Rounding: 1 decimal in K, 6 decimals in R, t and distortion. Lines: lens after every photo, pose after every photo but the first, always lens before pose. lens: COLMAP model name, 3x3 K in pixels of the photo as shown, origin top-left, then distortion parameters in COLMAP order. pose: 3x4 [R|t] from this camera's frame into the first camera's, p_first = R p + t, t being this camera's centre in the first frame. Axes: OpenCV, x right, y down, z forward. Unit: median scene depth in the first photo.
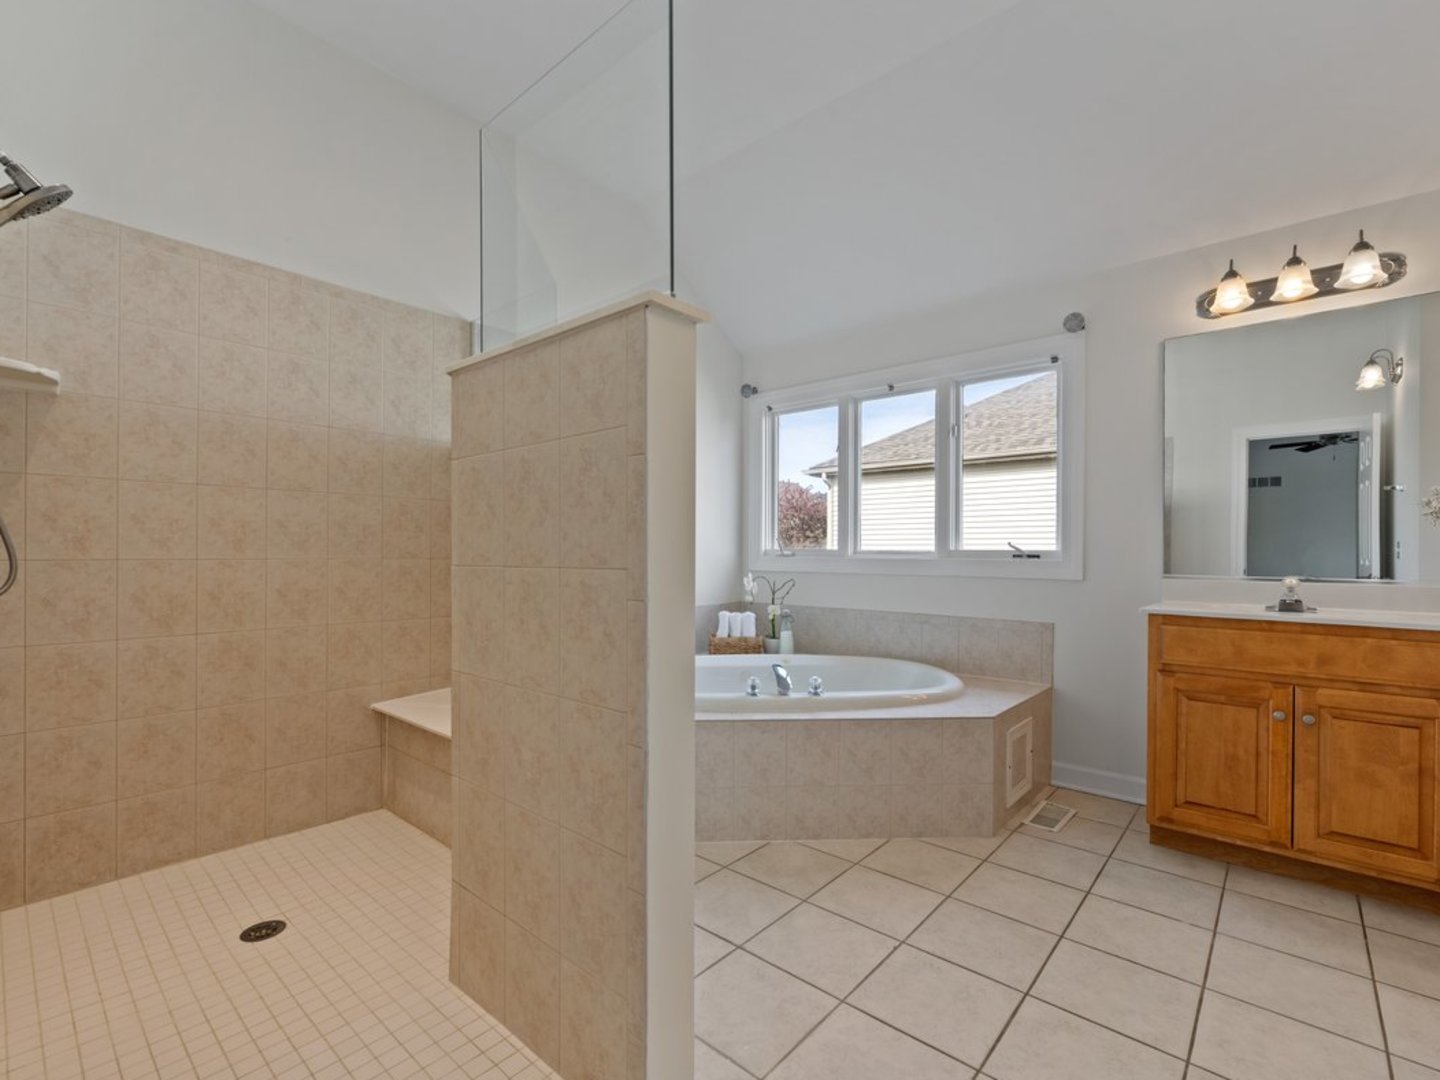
lens RADIAL K [[663.2, 0, 721.0], [0, 663.2, 547.9], [0, 0, 1]] dist [-0.002388, 0.000018]
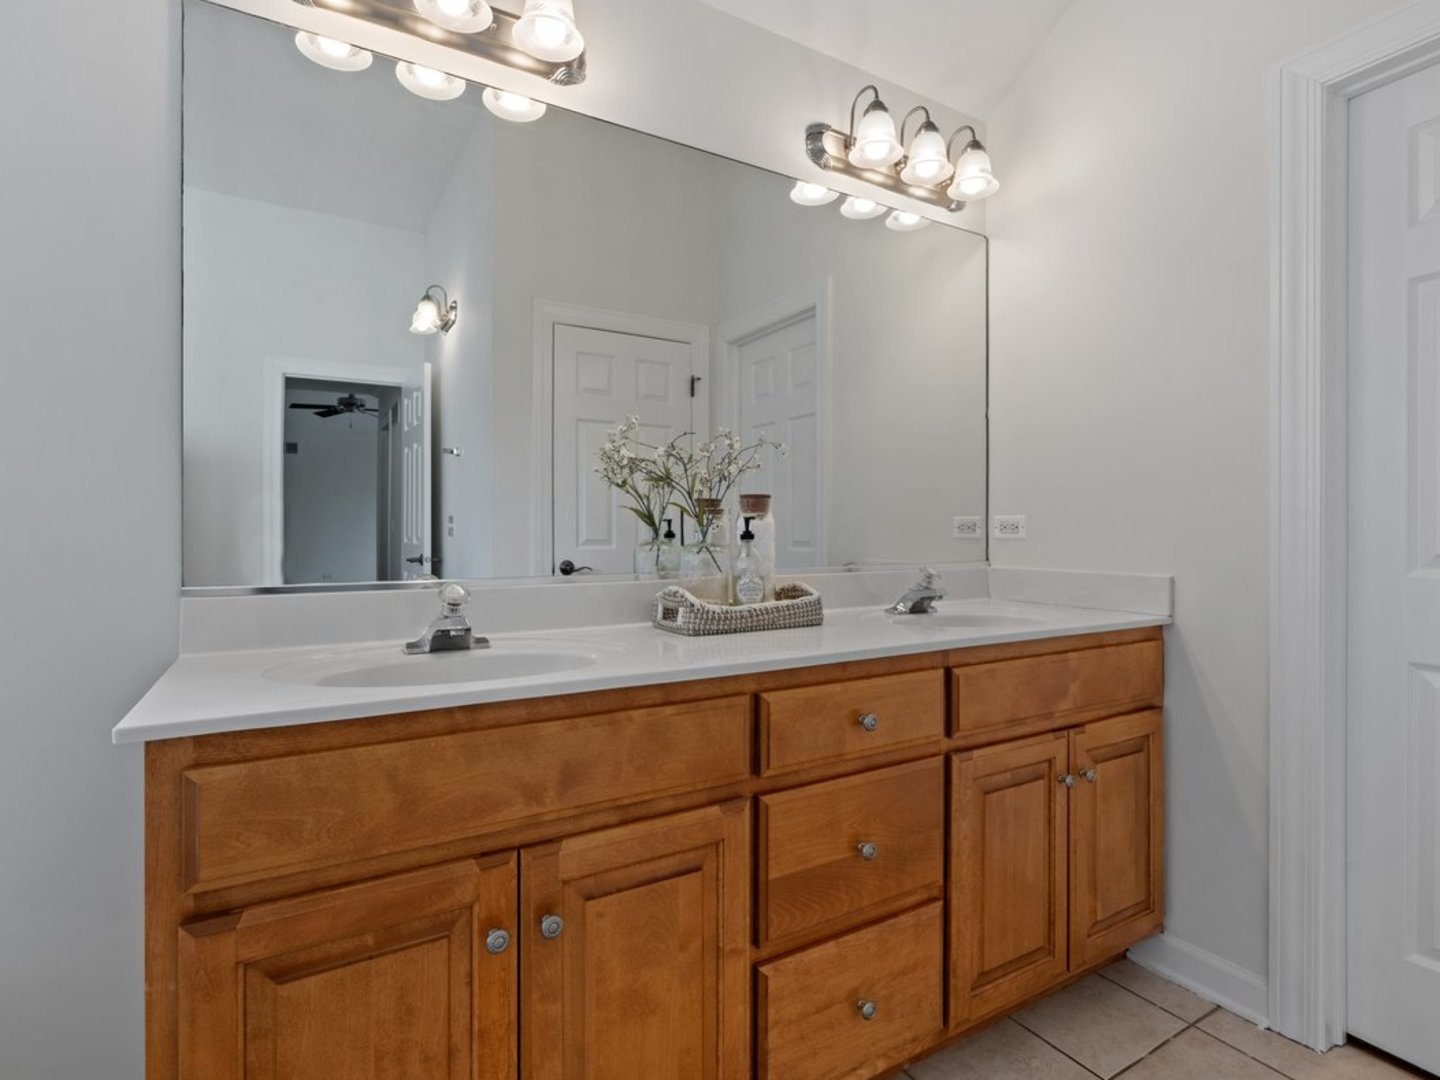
lens RADIAL K [[735.6, 0, 723.2], [0, 735.6, 533.5], [0, 0, 1]] dist [-0.006612, -0.001229]
pose [[0.315947, -0.008216, 0.948741, 0.442564], [-0.004960, 0.999935, 0.010311, 0.002236], [-0.948764, -0.007963, 0.315886, 0.691982]]
